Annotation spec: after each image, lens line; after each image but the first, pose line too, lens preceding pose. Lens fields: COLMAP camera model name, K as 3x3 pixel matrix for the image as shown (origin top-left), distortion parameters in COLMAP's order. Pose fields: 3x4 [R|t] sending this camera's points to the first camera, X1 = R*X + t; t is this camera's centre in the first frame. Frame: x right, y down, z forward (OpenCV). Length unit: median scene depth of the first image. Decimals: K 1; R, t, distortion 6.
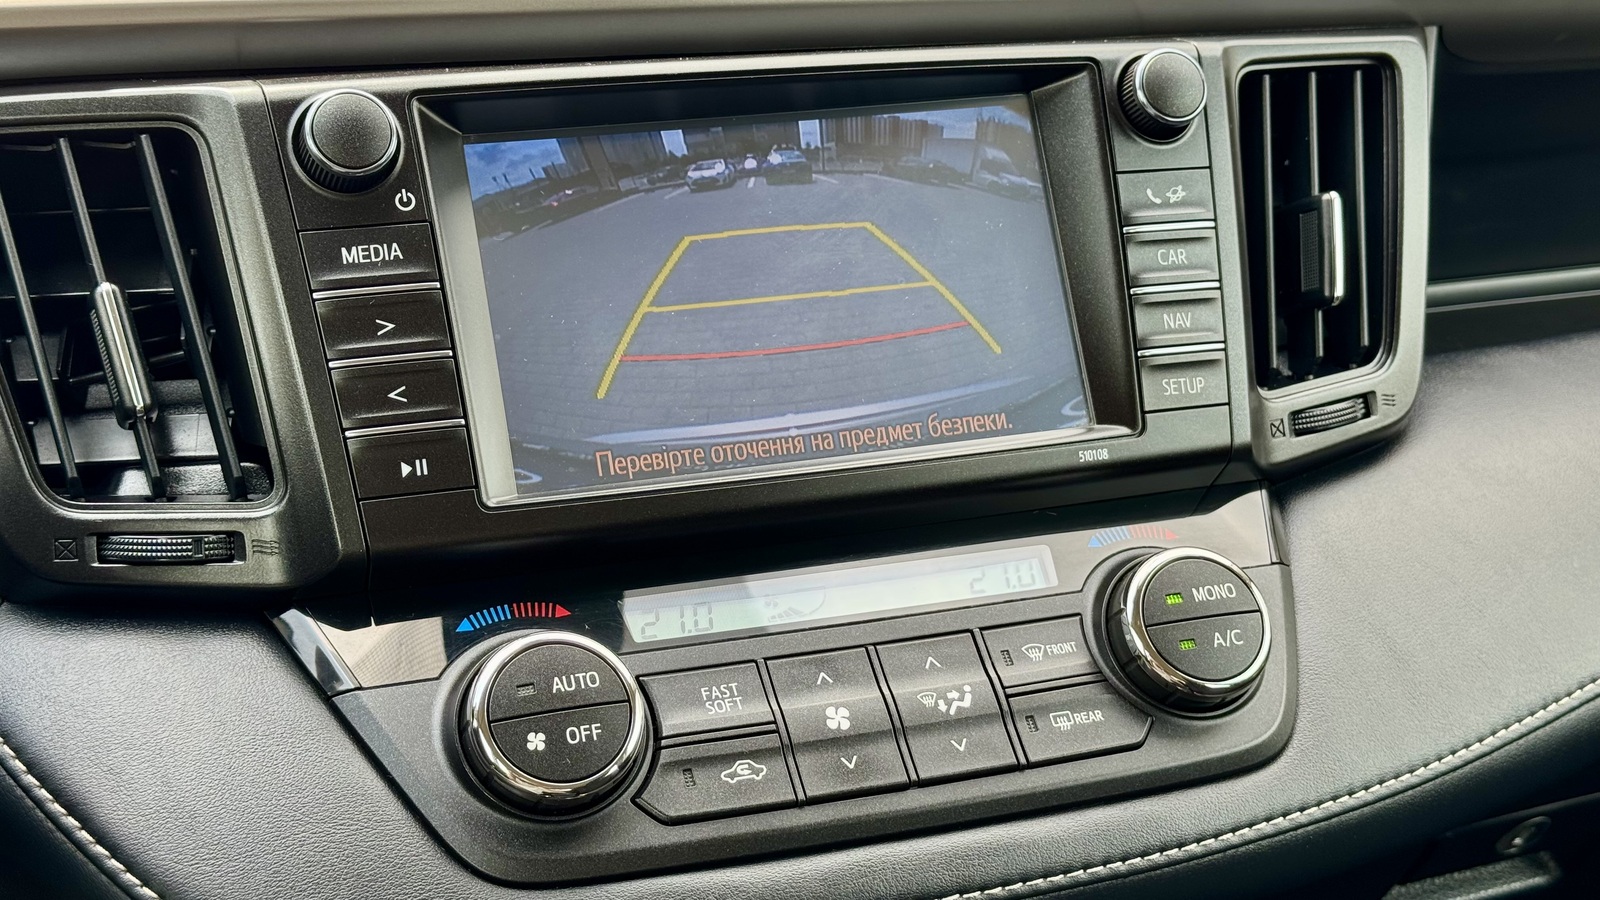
lens RADIAL K [[2217.1, 0, 793.1], [0, 2217.1, 459.3], [0, 0, 1]] dist [0.110909, 0.000000]
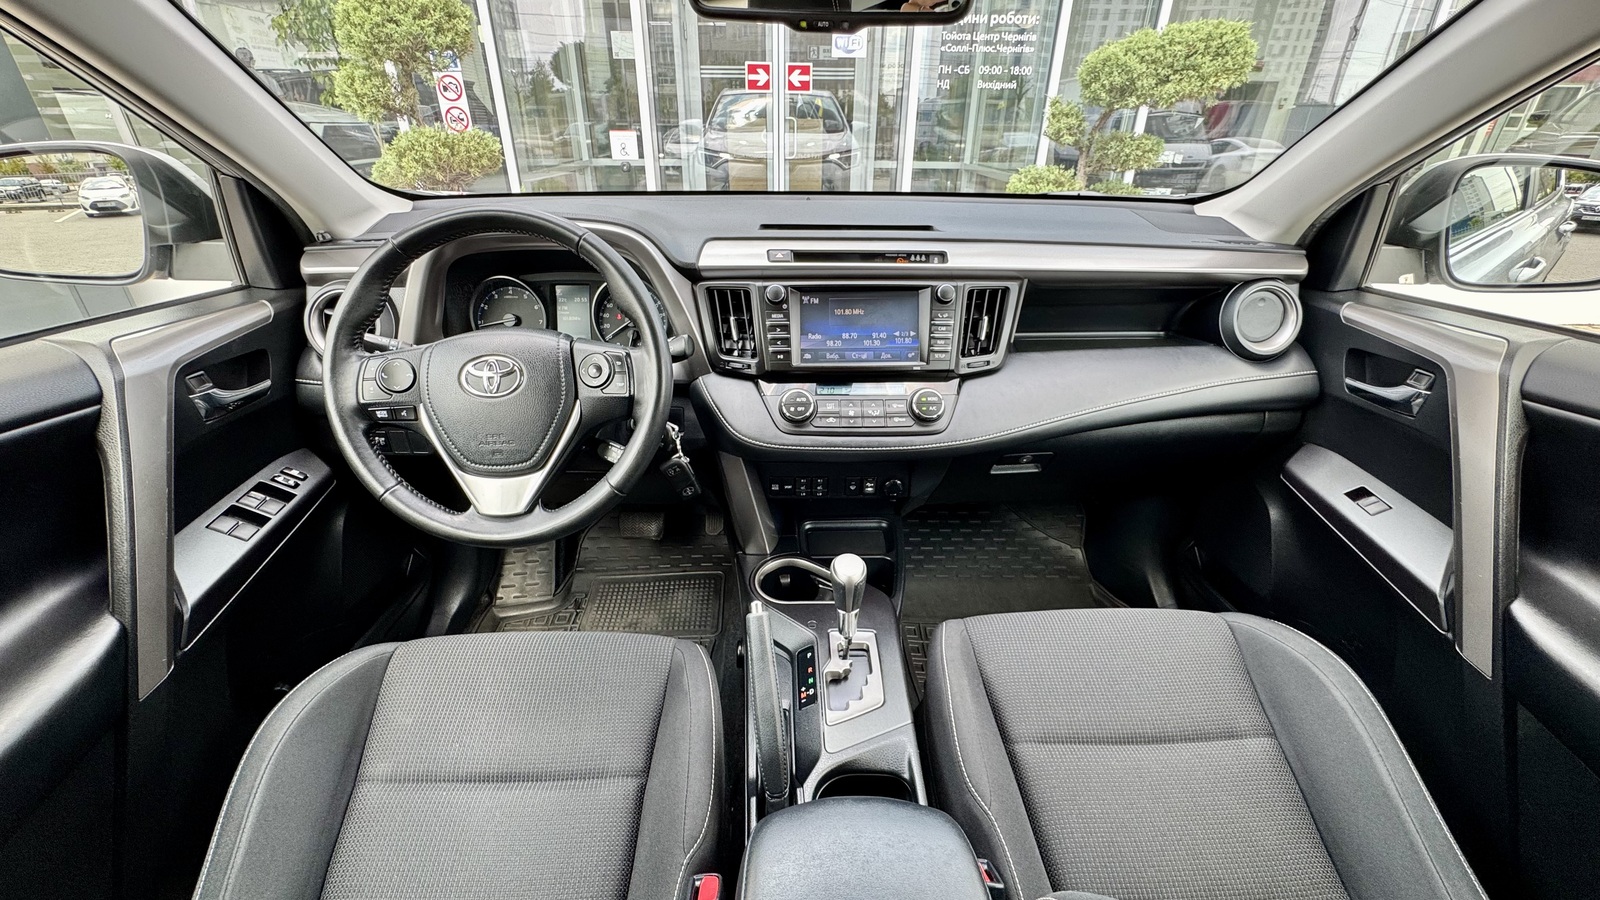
lens RADIAL K [[625.0, 0, 810.1], [0, 625.0, 439.0], [0, 0, 1]] dist [0.006192, 0.000621]
pose [[0.945934, 0.157792, -0.283392, 0.353727], [-0.103007, 0.974606, 0.198830, -0.107870], [0.307569, -0.158888, 0.938166, -0.437902]]
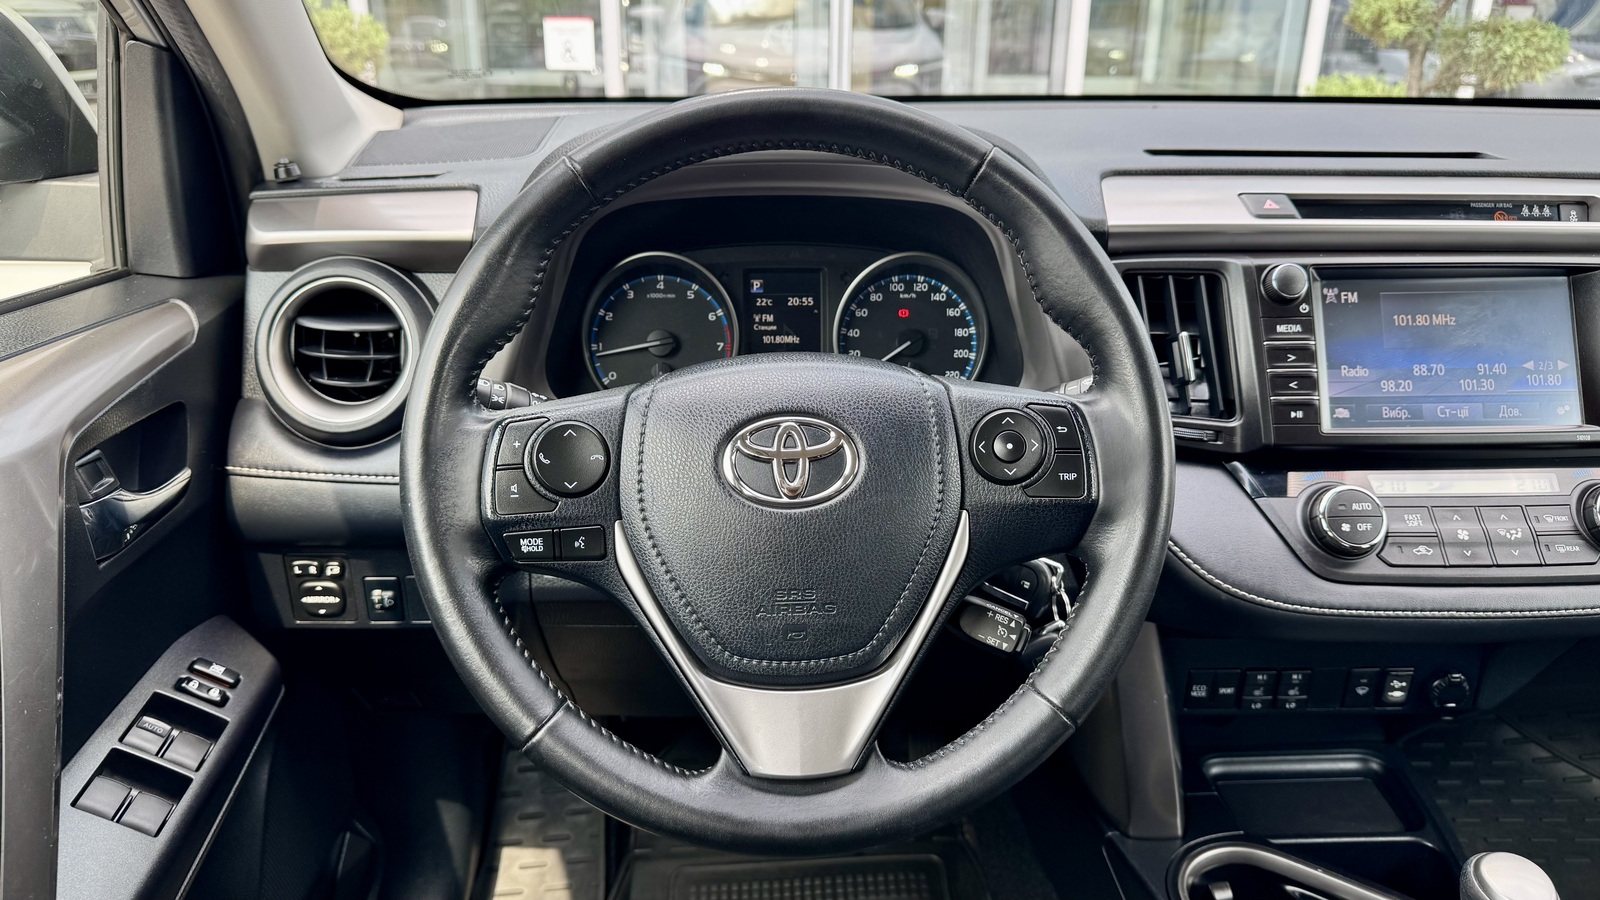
lens RADIAL K [[1114.3, 0, 811.2], [0, 1114.3, 451.5], [0, 0, 1]] dist [0.024955, -0.027100]
pose [[0.950982, 0.124849, -0.282925, -0.320137], [-0.100980, 0.990100, 0.097491, -0.021849], [0.292296, -0.064143, 0.954174, -0.379588]]
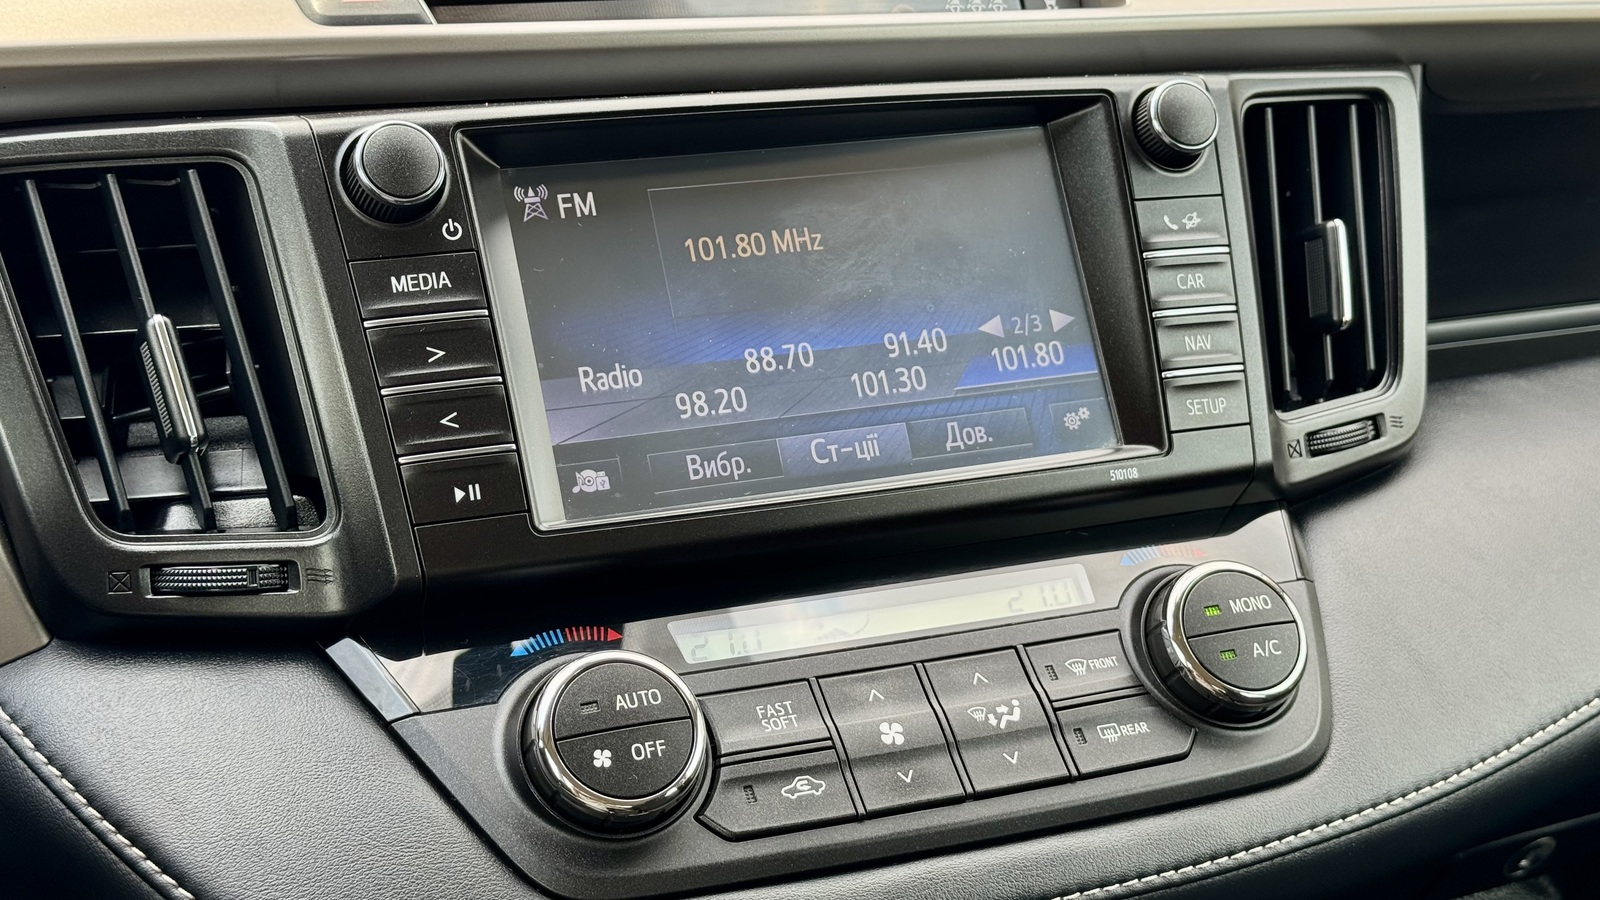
lens RADIAL K [[2217.1, 0, 793.1], [0, 2217.1, 454.4], [0, 0, 1]] dist [0.110909, 0.000000]
pose [[0.998703, -0.021671, 0.046066, -0.066911], [0.023965, 0.998470, -0.049835, 0.038615], [-0.044916, 0.050875, 0.997695, -0.008576]]
